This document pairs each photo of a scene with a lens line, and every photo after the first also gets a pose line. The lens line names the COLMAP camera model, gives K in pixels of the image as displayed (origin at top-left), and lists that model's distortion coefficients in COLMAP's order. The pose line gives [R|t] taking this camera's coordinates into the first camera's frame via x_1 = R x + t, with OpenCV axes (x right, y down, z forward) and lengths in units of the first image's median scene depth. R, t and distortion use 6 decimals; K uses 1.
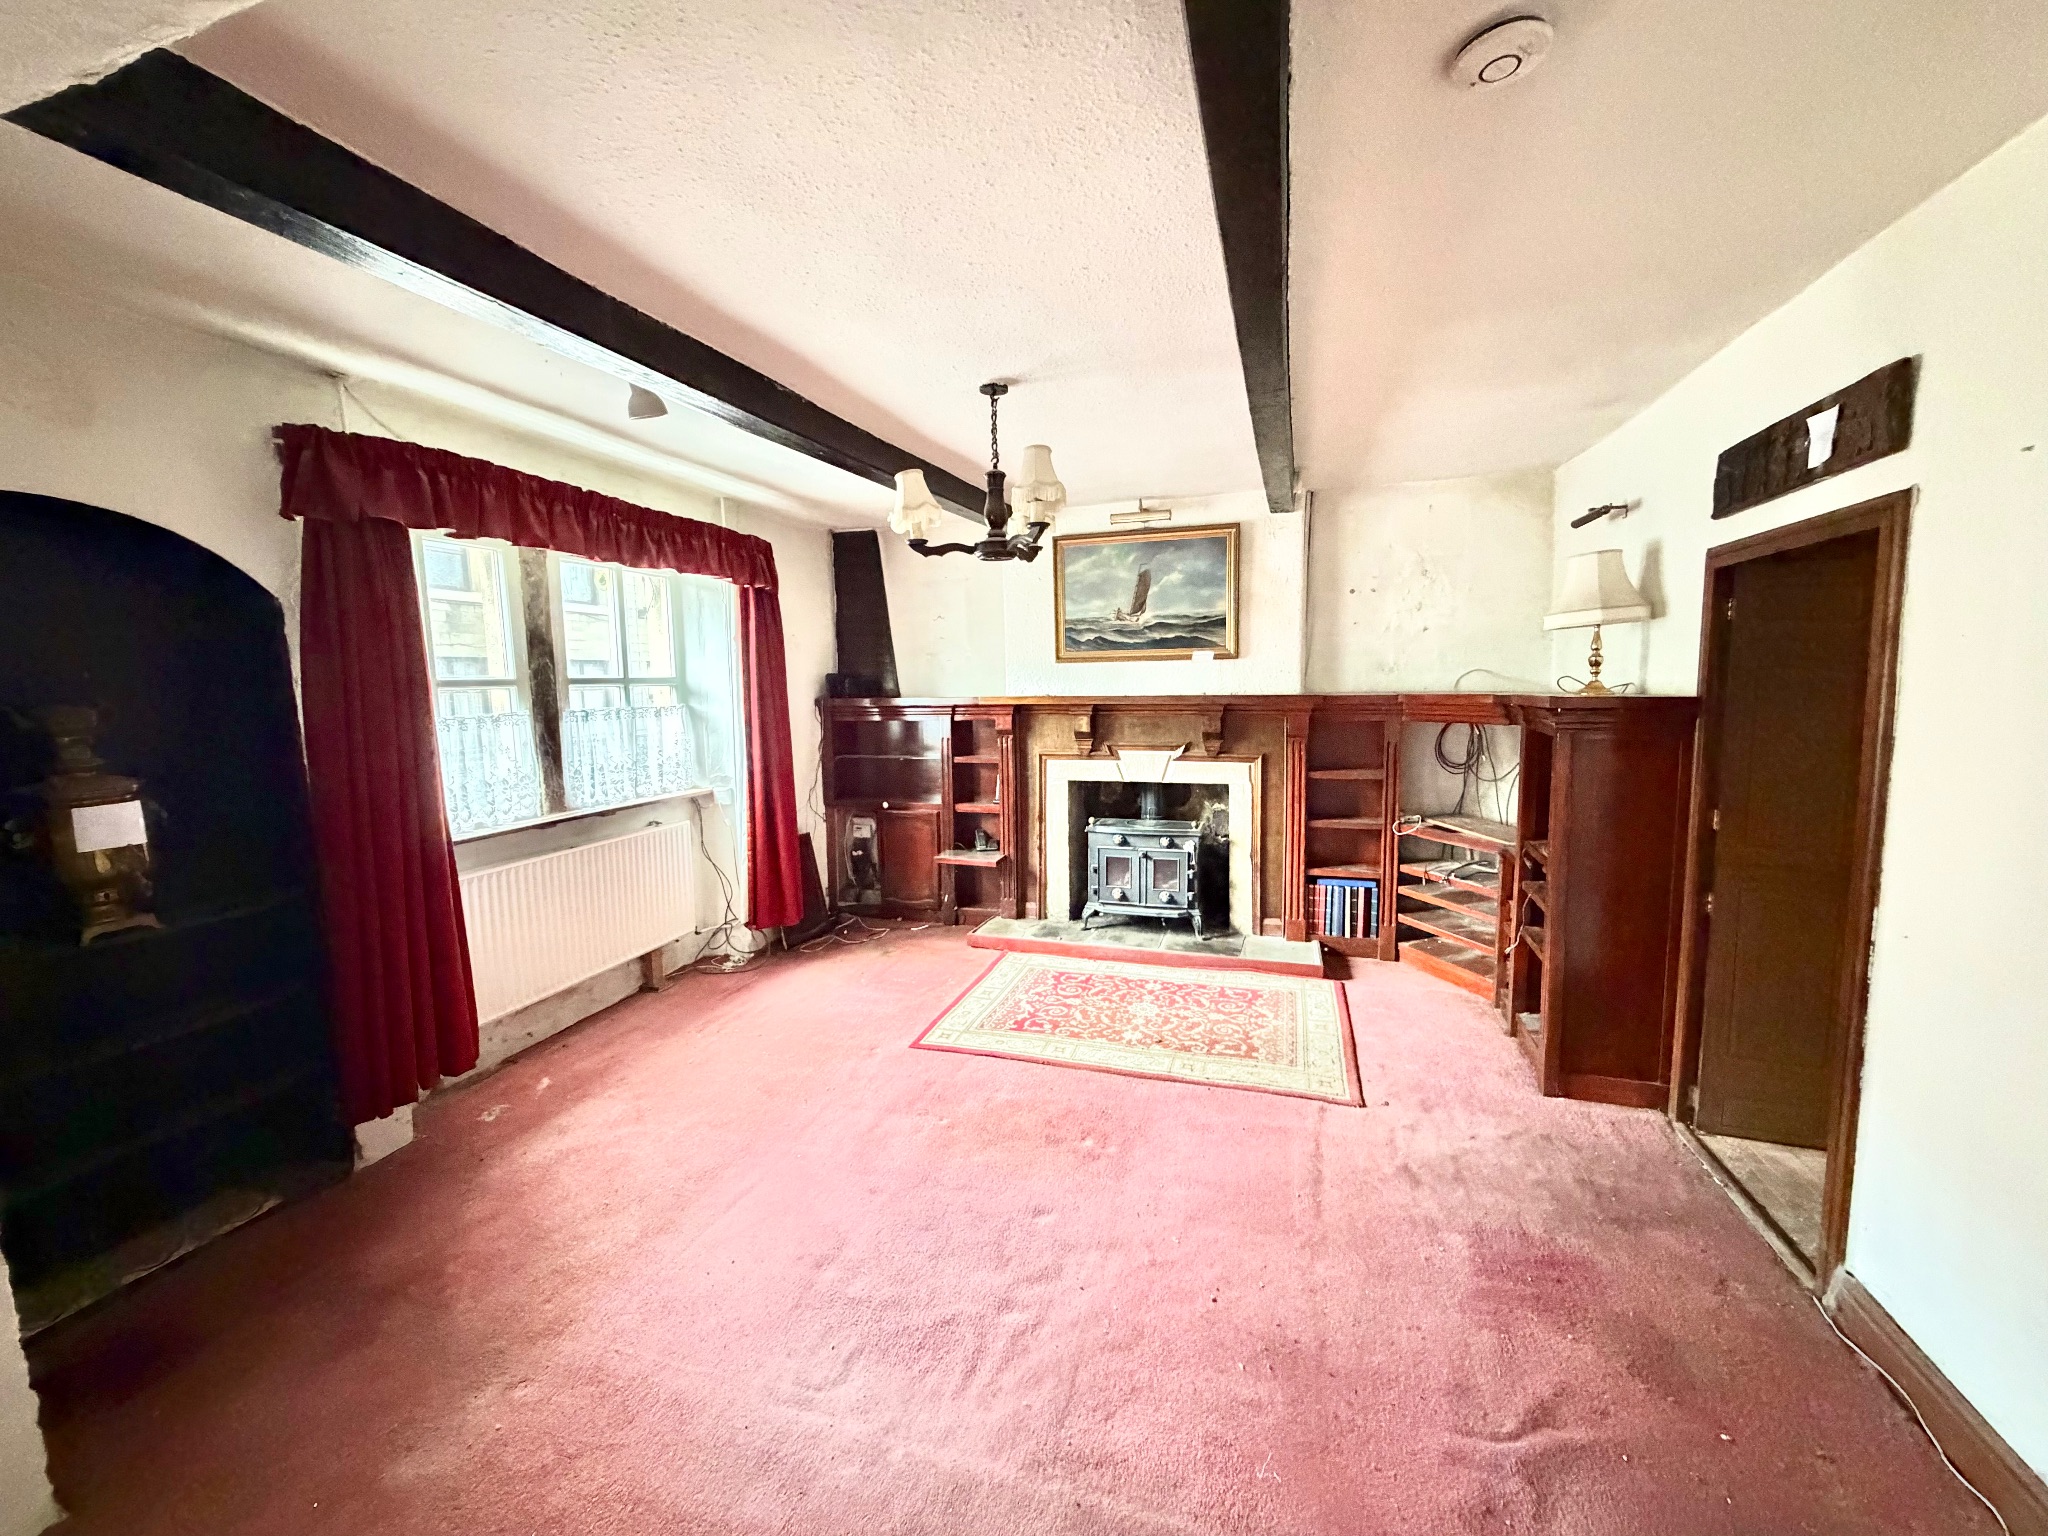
lens RADIAL K [[811.9, 0, 1019.2], [0, 811.9, 768.4], [0, 0, 1]] dist [-0.001268, -0.000208]
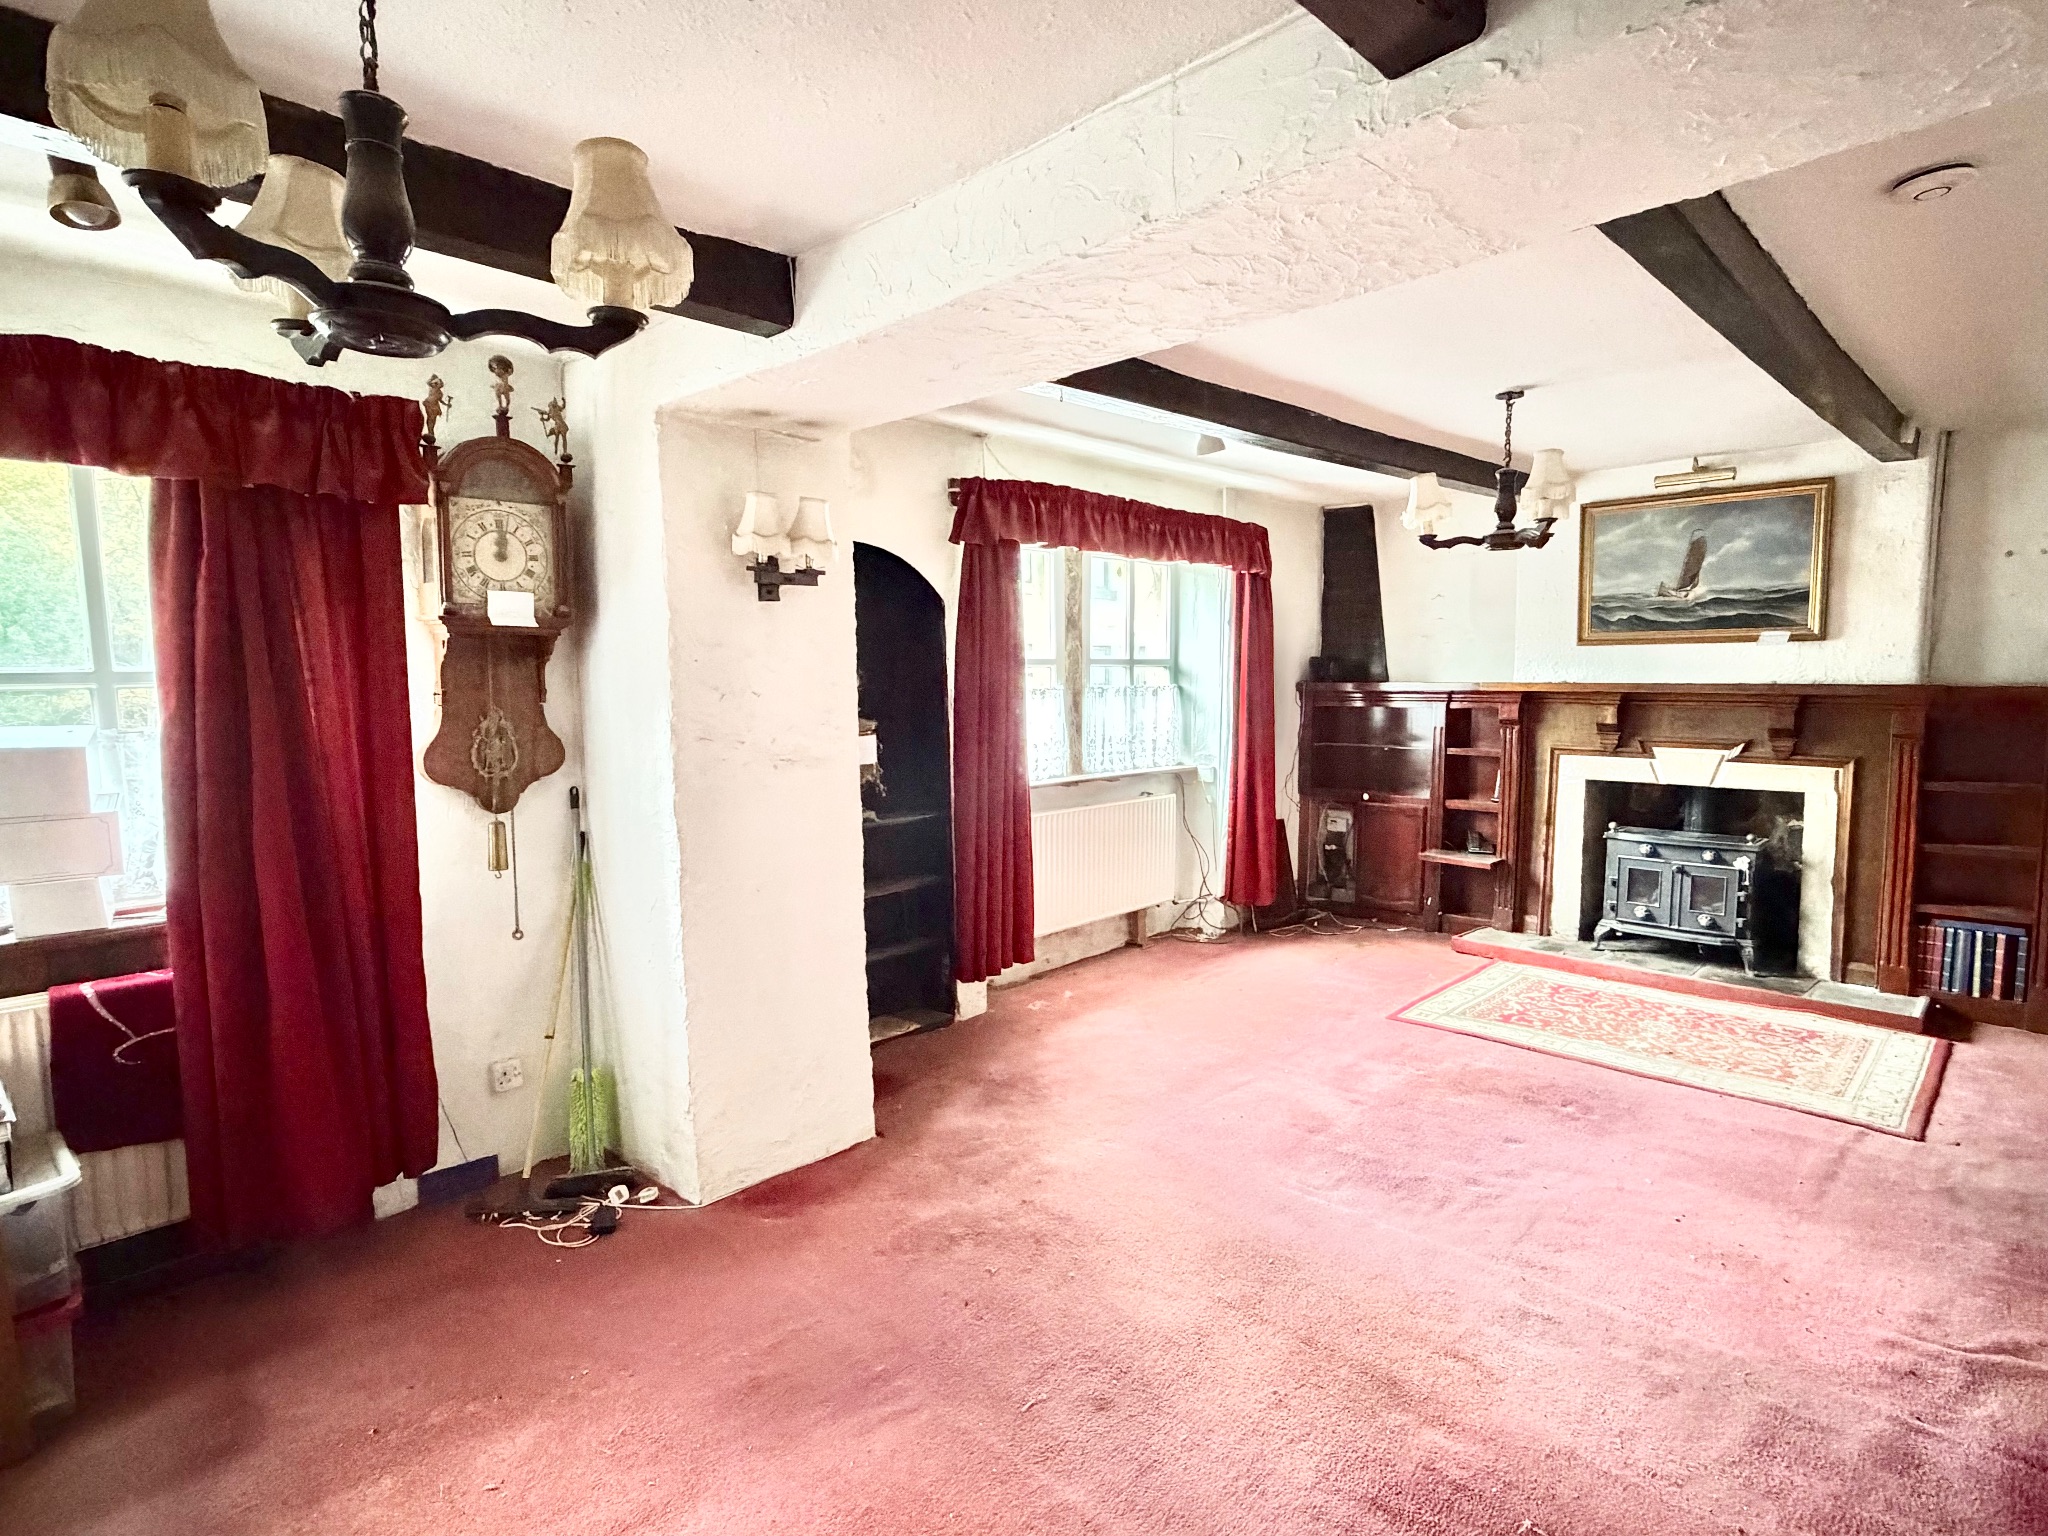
lens RADIAL K [[1053.8, 0, 1021.1], [0, 1053.8, 770.5], [0, 0, 1]] dist [0.000989, -0.001710]
pose [[0.895126, 0.052154, -0.442753, 0.019702], [-0.057771, 0.998330, 0.000800, 0.043256], [0.442055, 0.024862, 0.896643, -0.318349]]
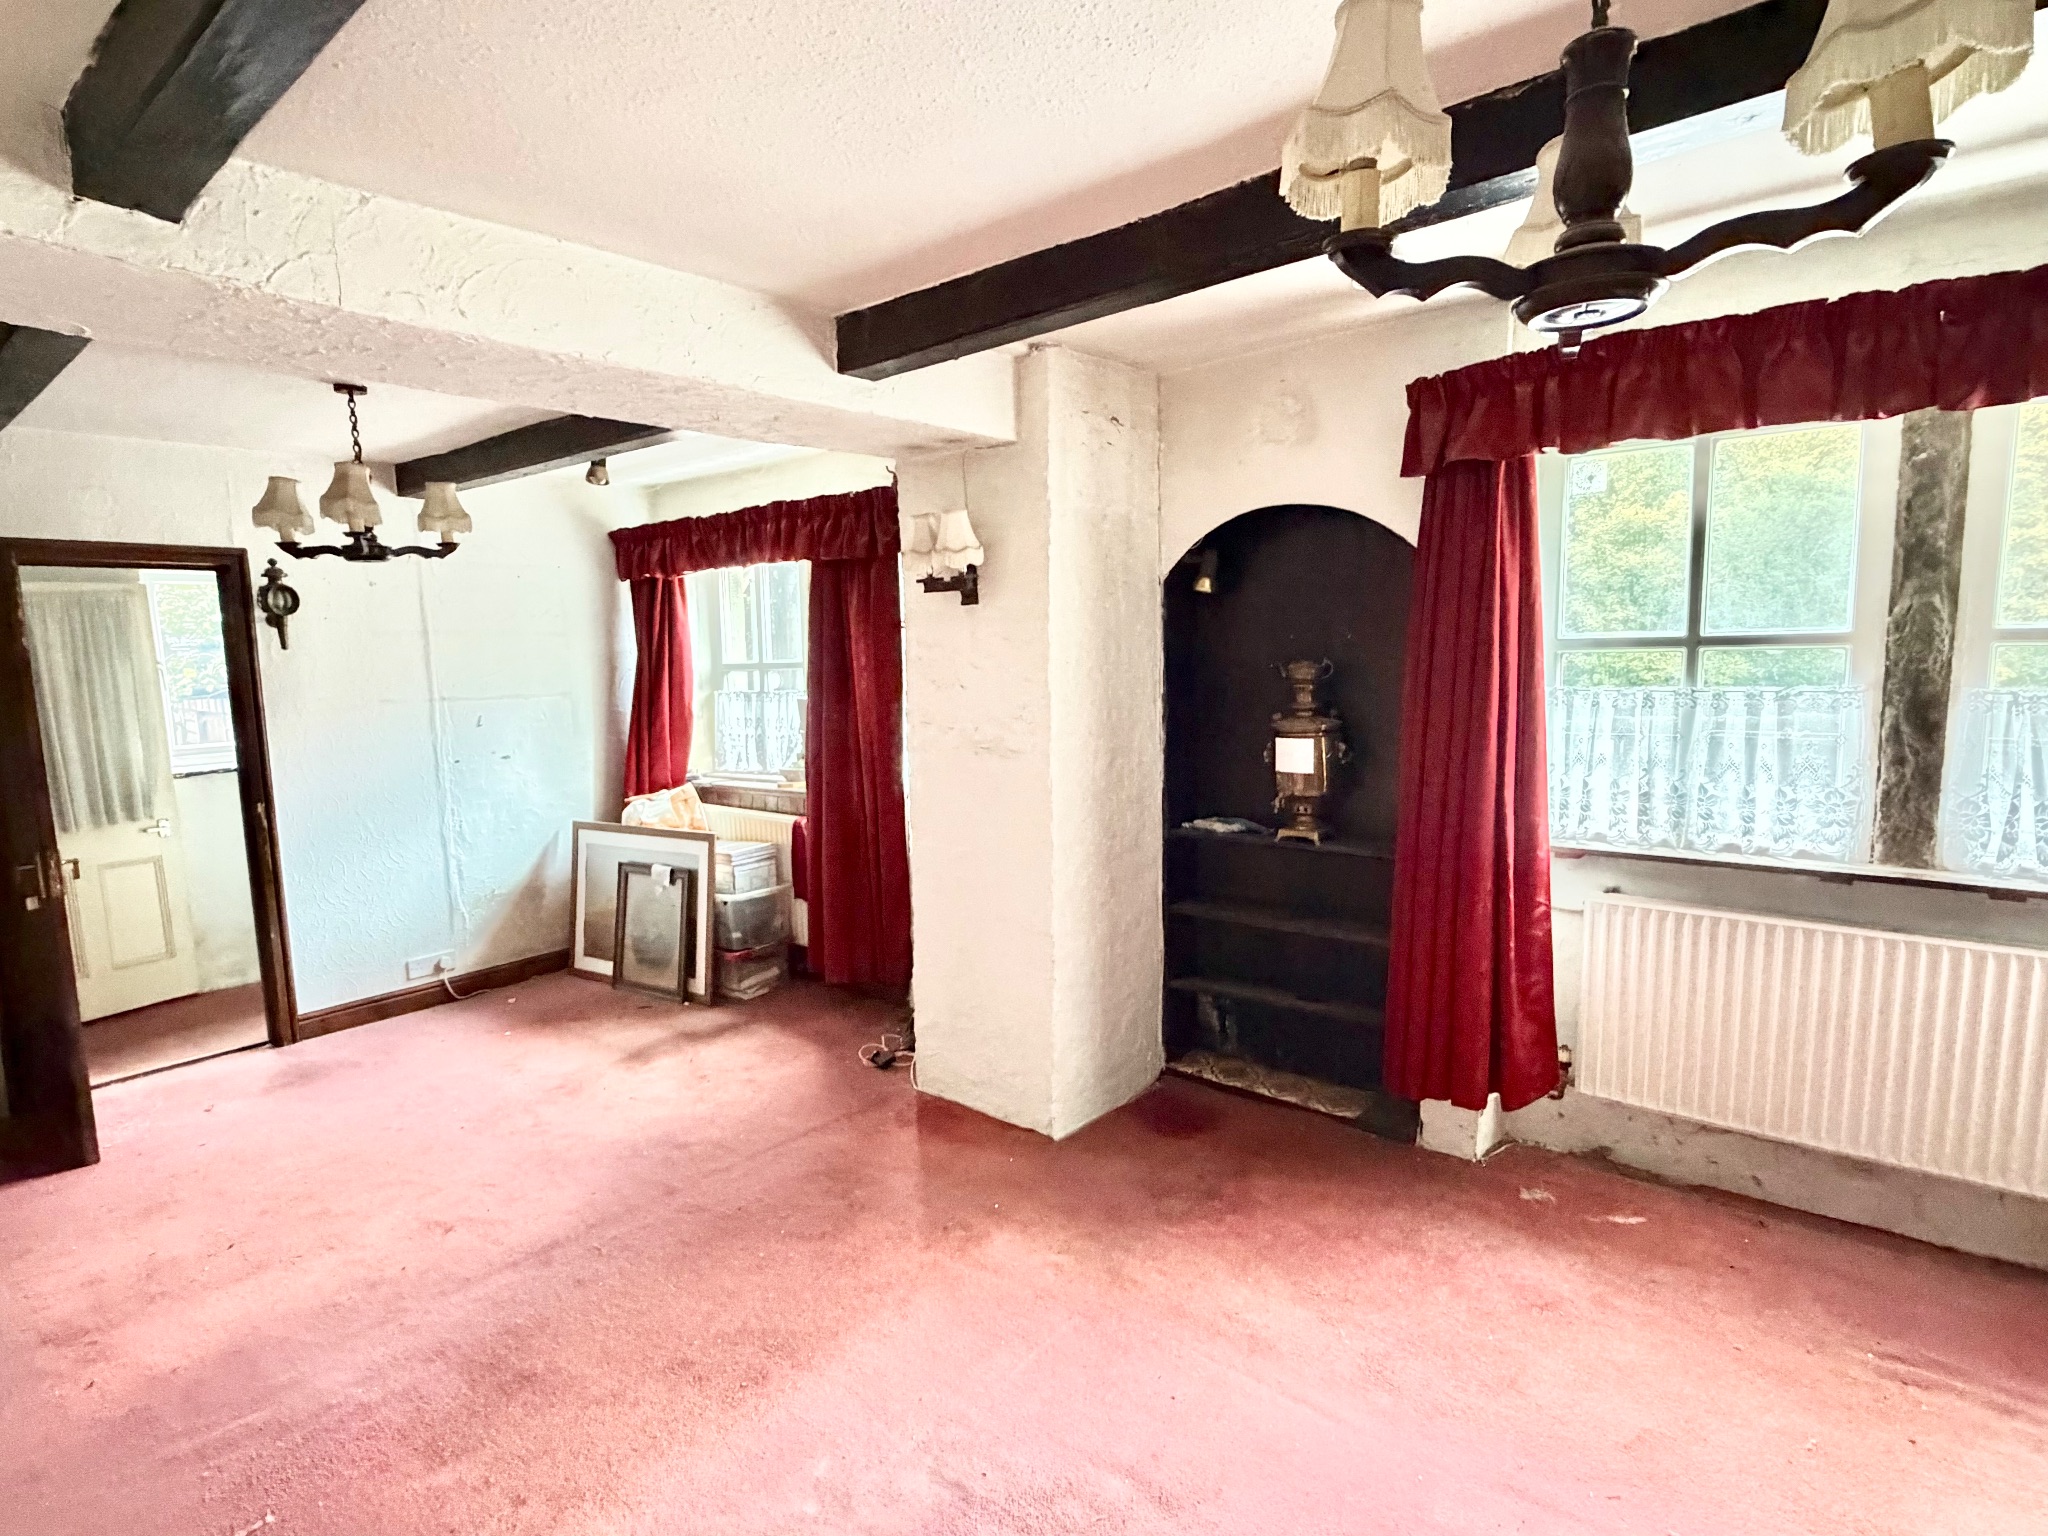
lens RADIAL K [[1087.8, 0, 1024.0], [0, 1087.8, 781.4], [0, 0, 1]] dist [0.000292, -0.000436]
pose [[-0.381760, 0.147112, -0.912479, 0.292111], [-0.071511, 0.979591, 0.187851, -0.085136], [0.921491, 0.136966, -0.363448, 0.582347]]
